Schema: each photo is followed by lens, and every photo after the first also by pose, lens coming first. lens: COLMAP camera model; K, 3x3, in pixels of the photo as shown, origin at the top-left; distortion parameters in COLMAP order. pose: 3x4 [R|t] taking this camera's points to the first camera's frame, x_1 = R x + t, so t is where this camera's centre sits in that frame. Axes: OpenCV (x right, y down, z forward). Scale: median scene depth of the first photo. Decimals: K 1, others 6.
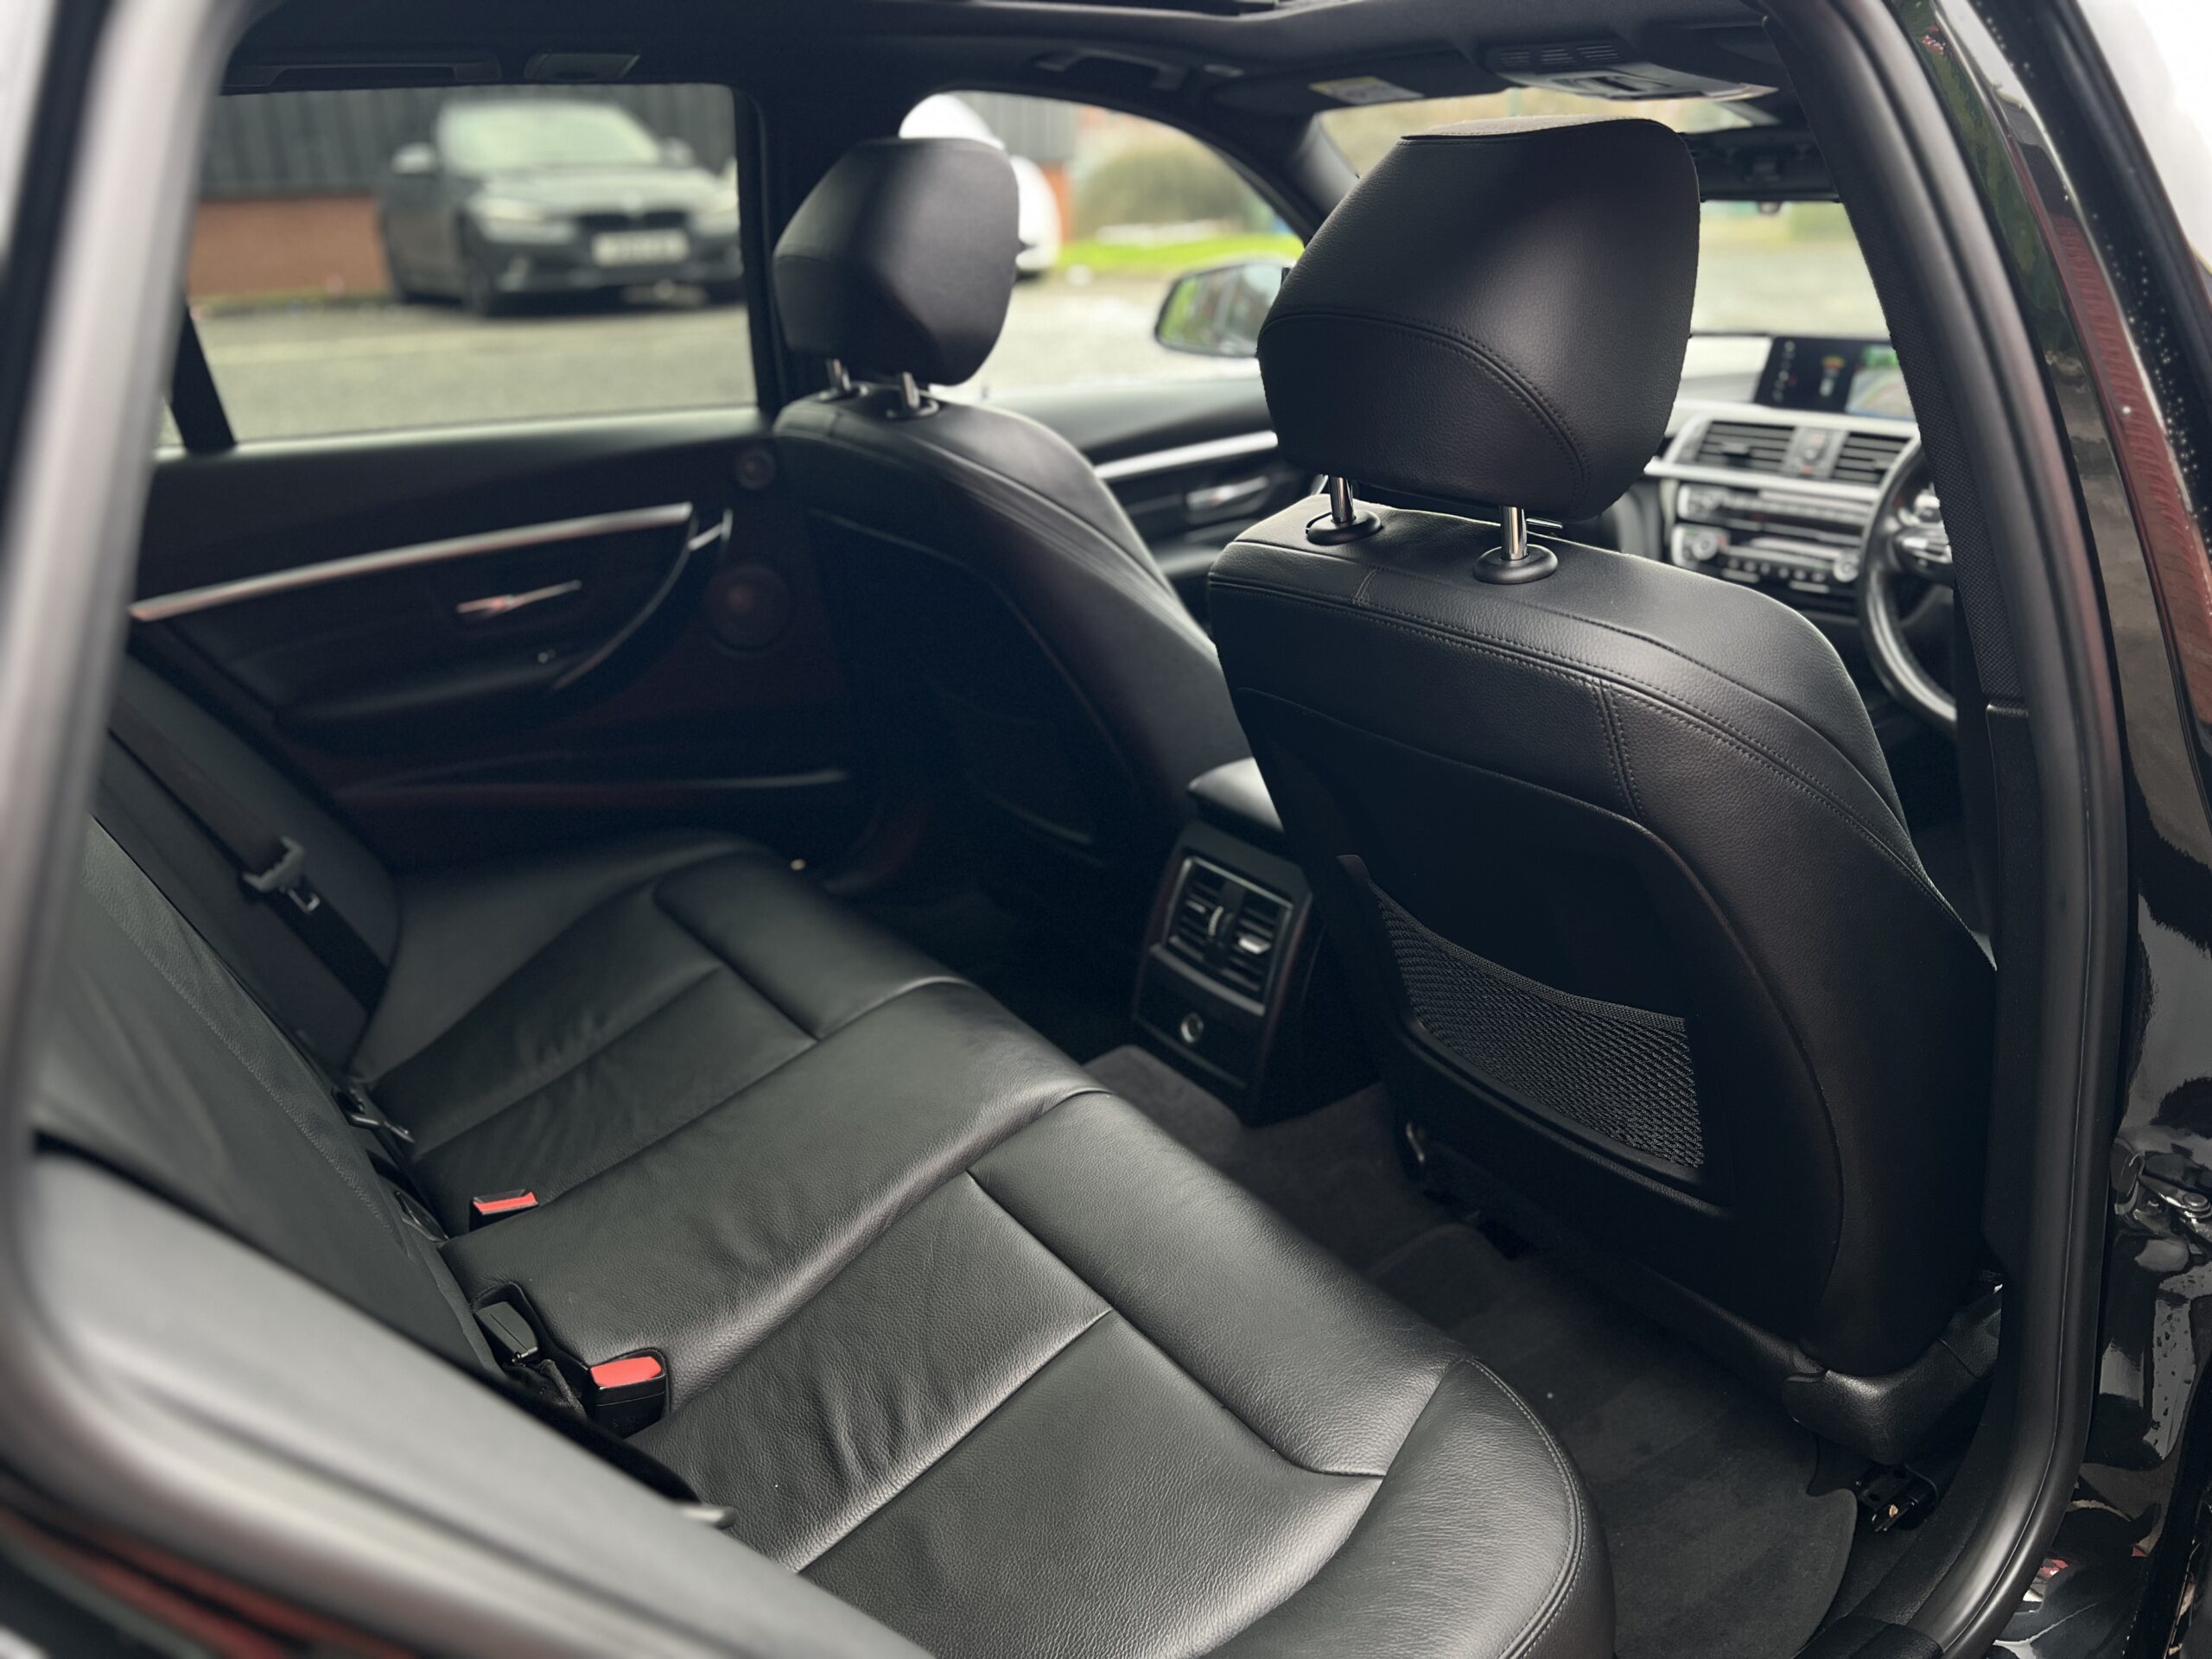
lens RADIAL K [[1652.0, 0, 1099.5], [0, 1652.0, 832.5], [0, 0, 1]] dist [-0.007507, -0.005099]
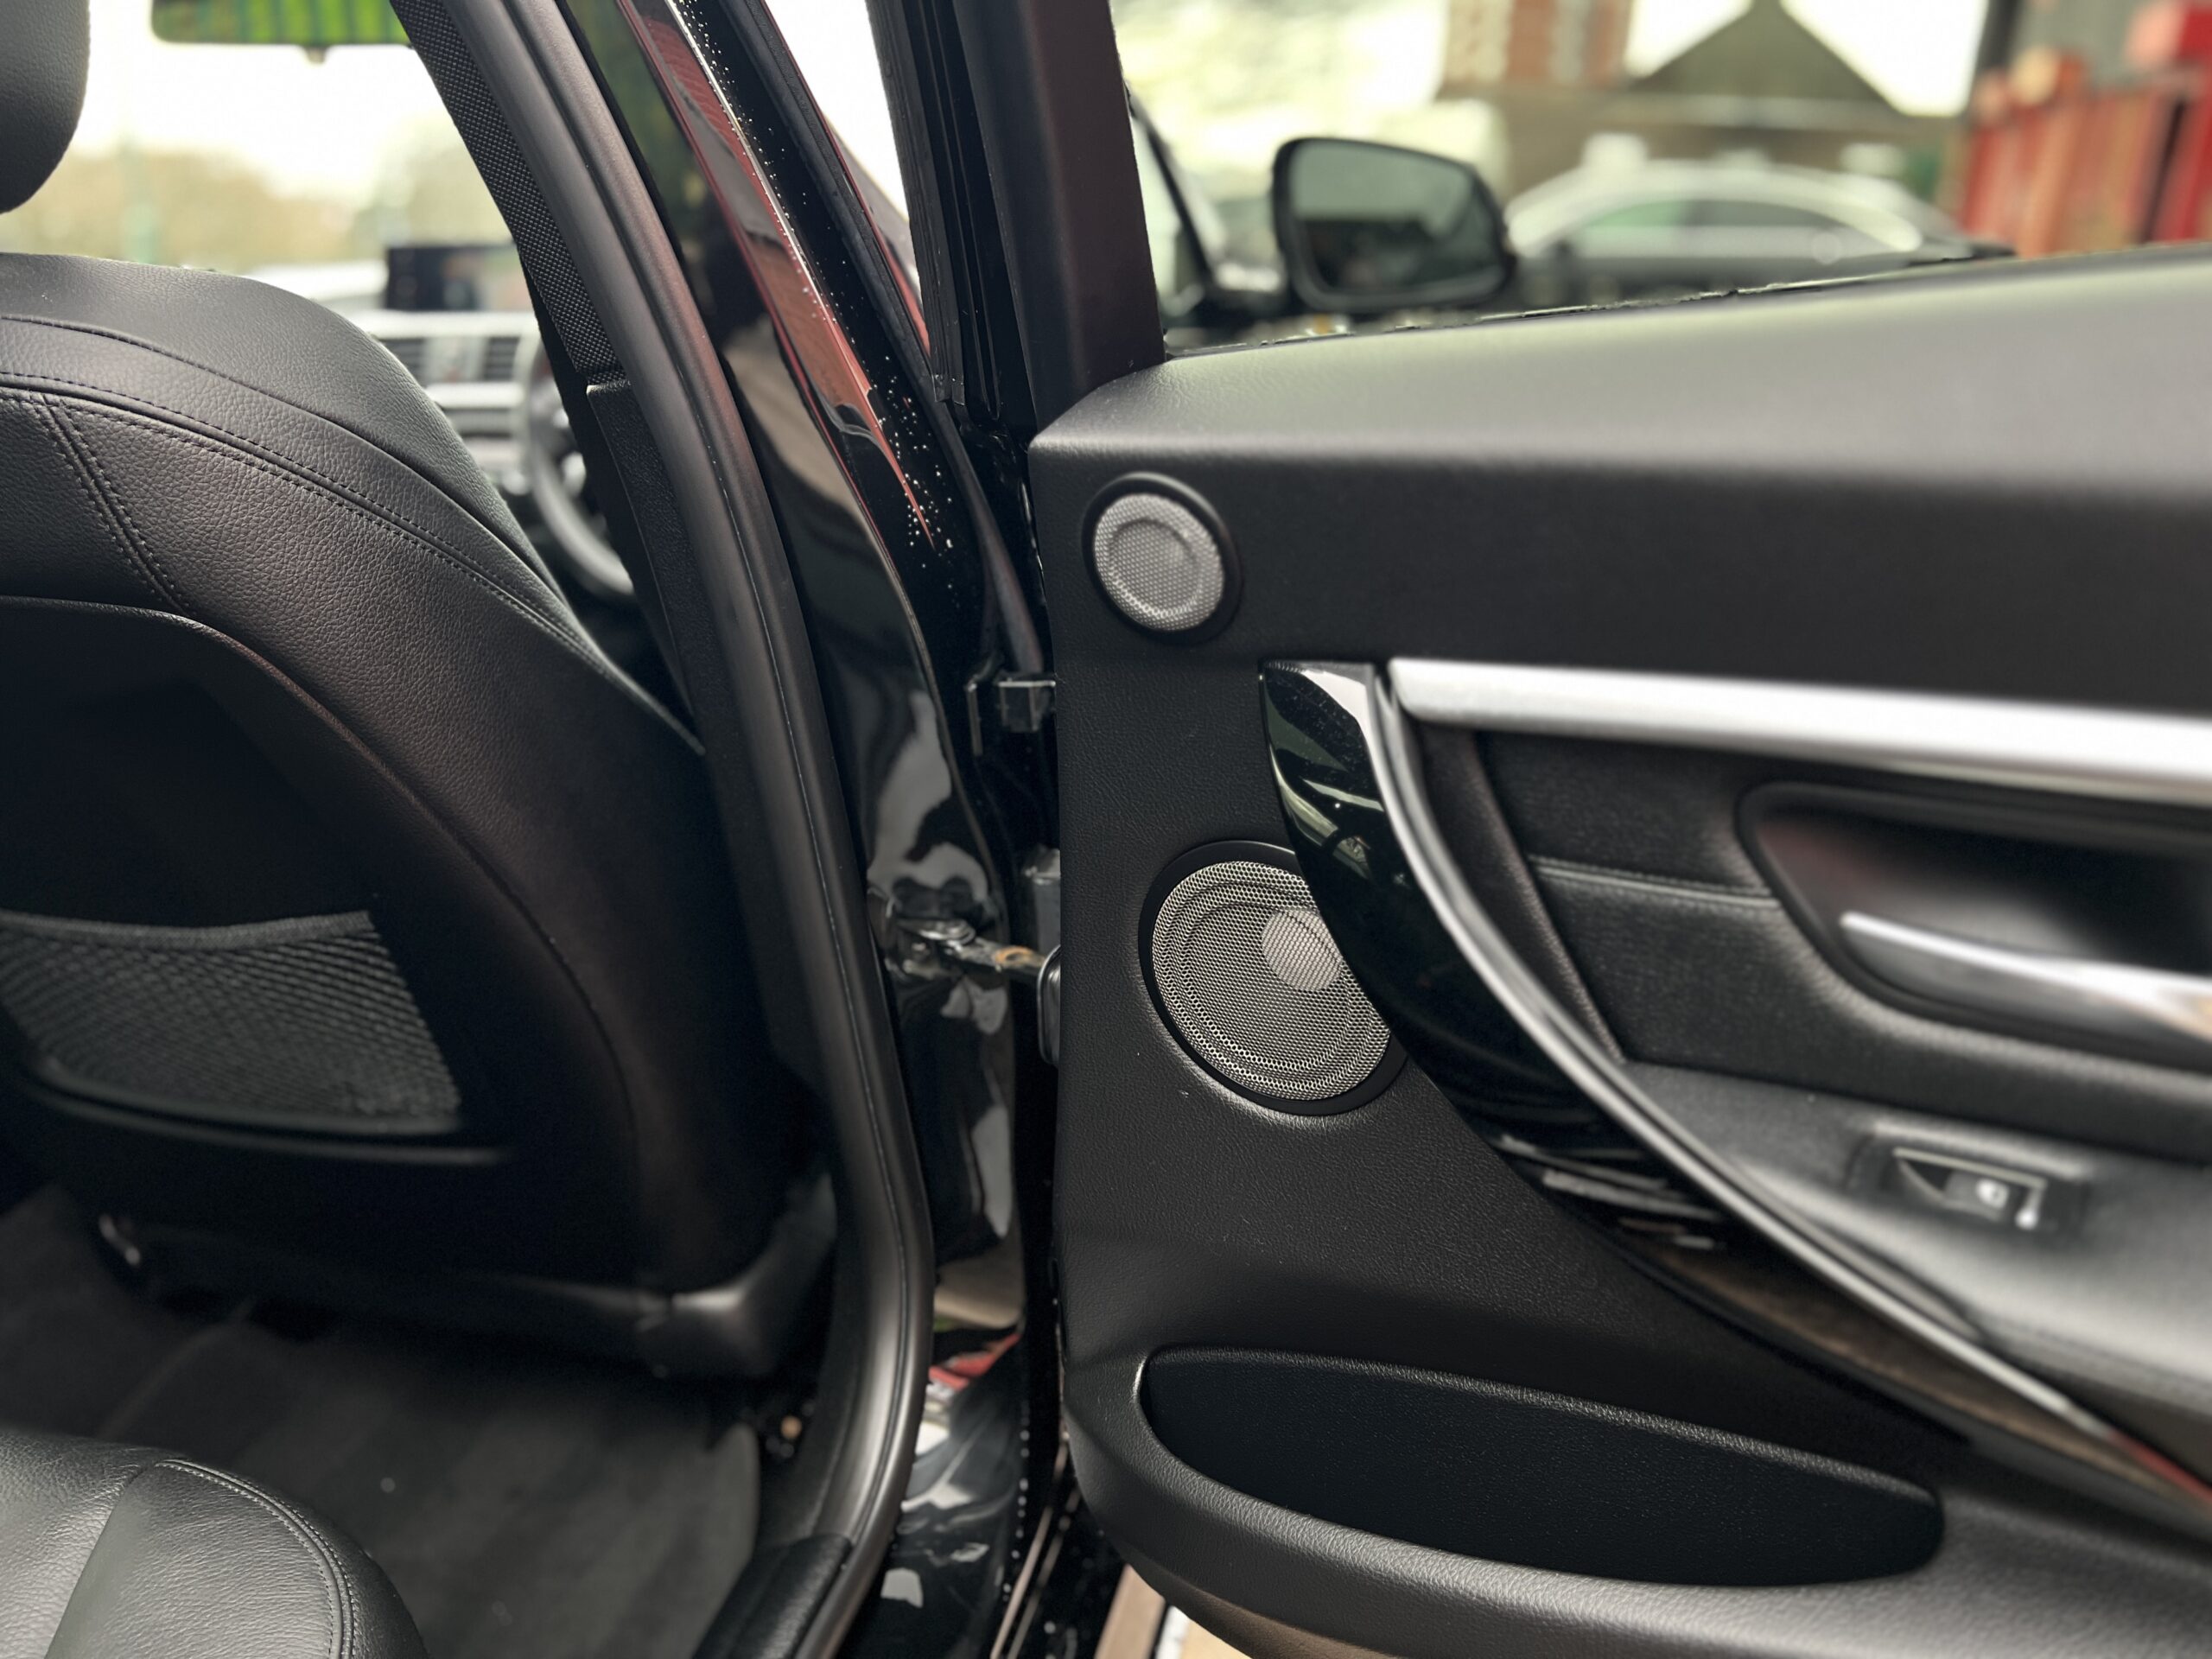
lens RADIAL K [[1652.0, 0, 1099.5], [0, 1652.0, 832.5], [0, 0, 1]] dist [-0.007507, -0.005099]
pose [[0.758754, -0.207598, 0.617410, 0.154904], [0.248399, 0.968444, 0.020364, 0.152362], [-0.602154, 0.137913, 0.786378, 0.201993]]
